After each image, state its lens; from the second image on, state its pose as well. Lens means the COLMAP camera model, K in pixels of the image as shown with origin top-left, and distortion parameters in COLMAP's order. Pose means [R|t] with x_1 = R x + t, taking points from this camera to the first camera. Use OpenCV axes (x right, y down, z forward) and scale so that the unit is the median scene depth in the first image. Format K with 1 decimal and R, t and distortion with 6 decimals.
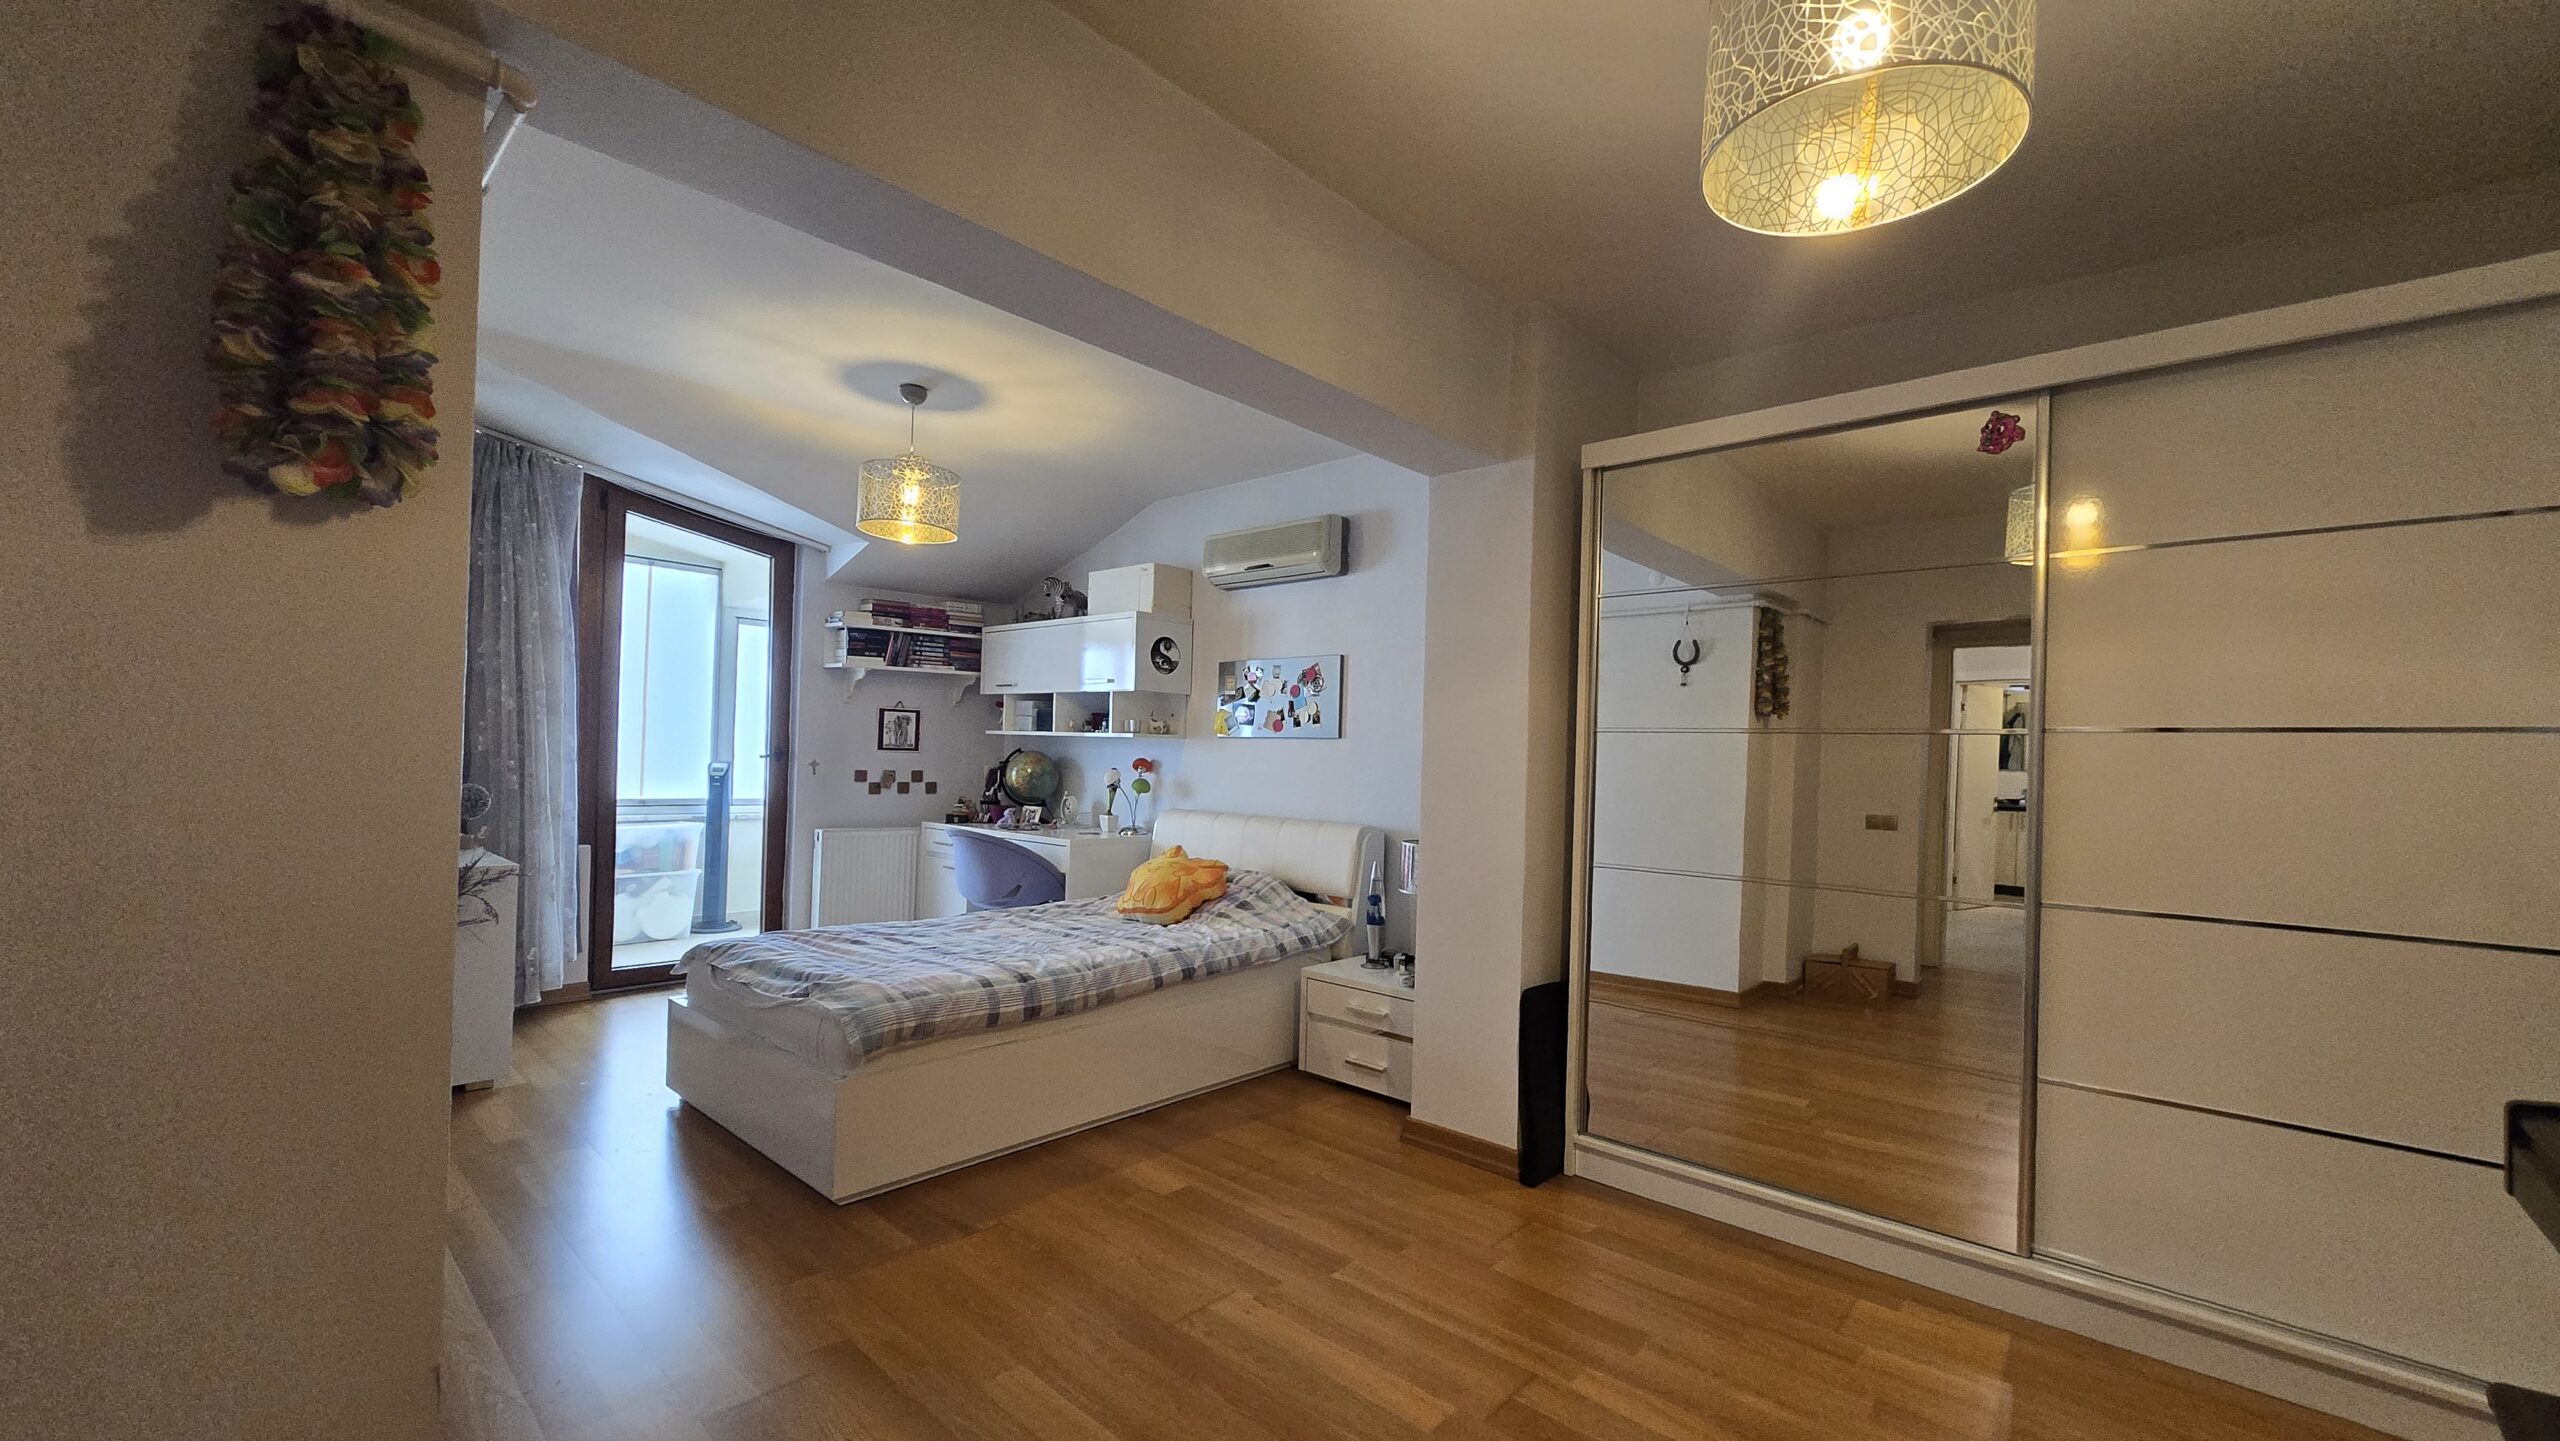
lens RADIAL K [[1003.9, 0, 1281.5], [0, 1003.9, 757.4], [0, 0, 1]] dist [-0.009086, -0.000104]
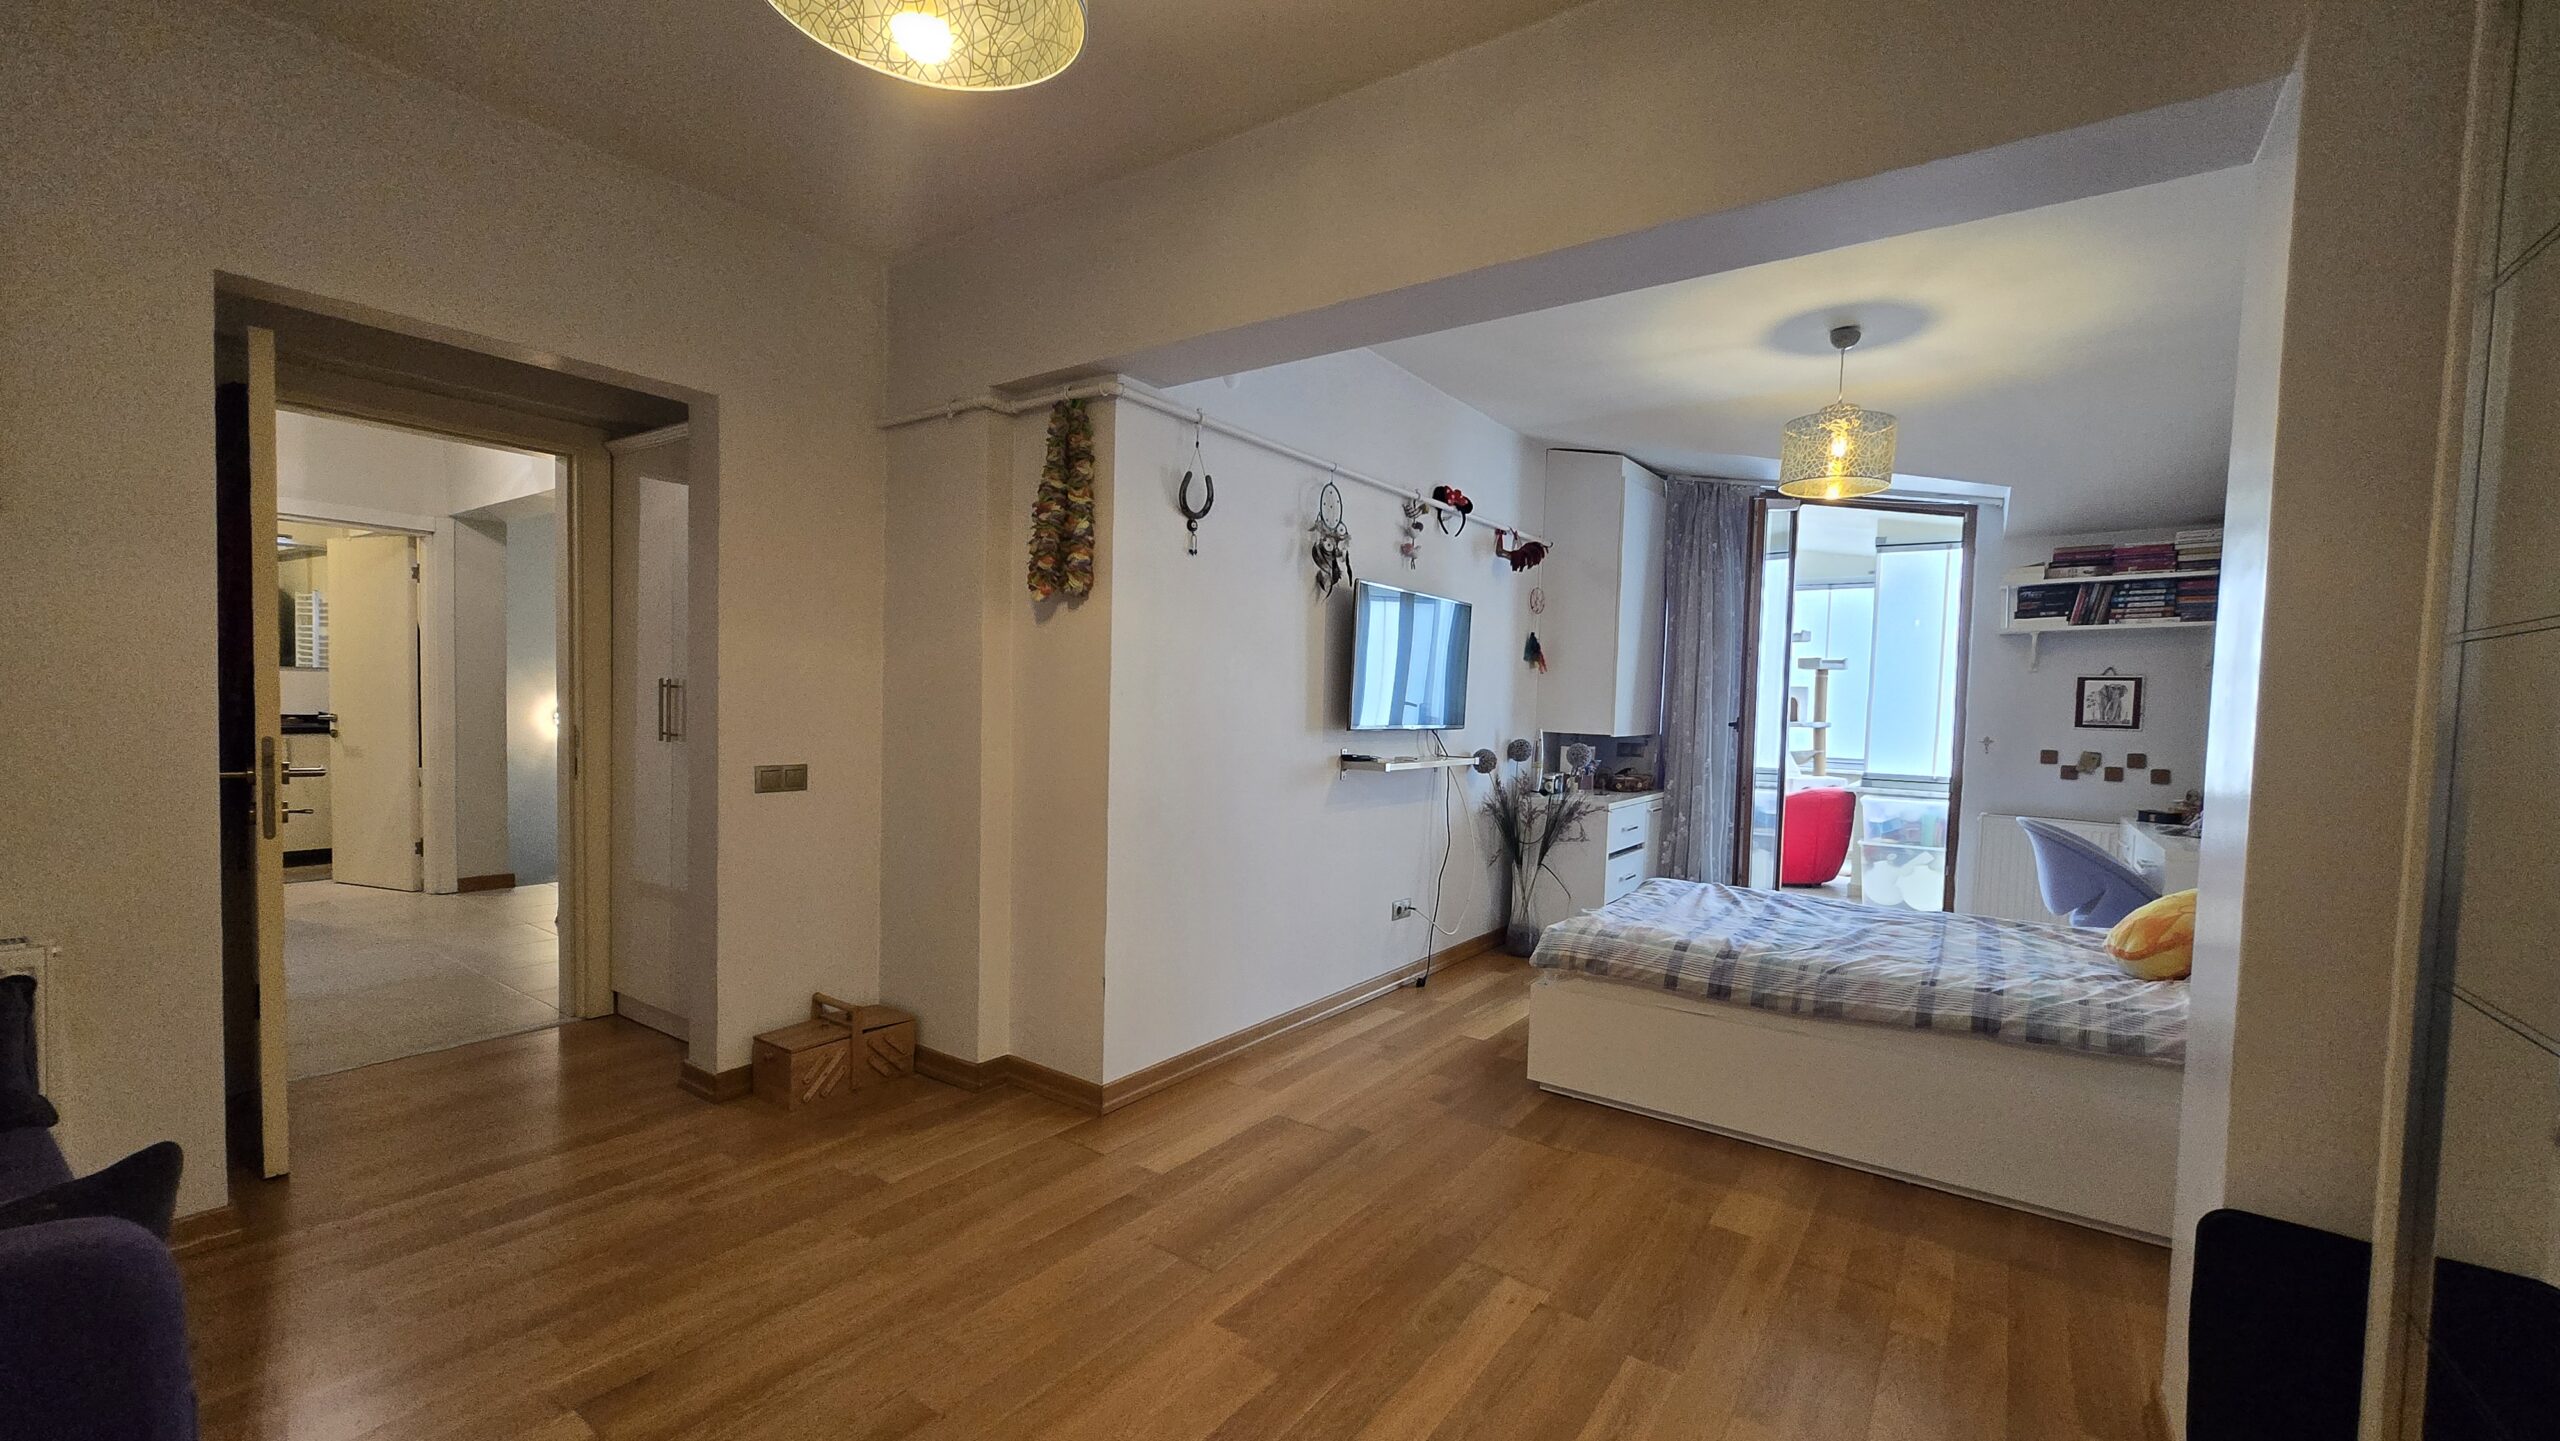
lens RADIAL K [[1003.9, 0, 1327.2], [0, 1003.9, 742.8], [0, 0, 1]] dist [-0.009086, -0.000104]
pose [[0.143745, 0.017555, -0.989459, 0.337096], [-0.024804, 0.999592, 0.014132, 0.009638], [0.989304, 0.022511, 0.144122, 0.268778]]
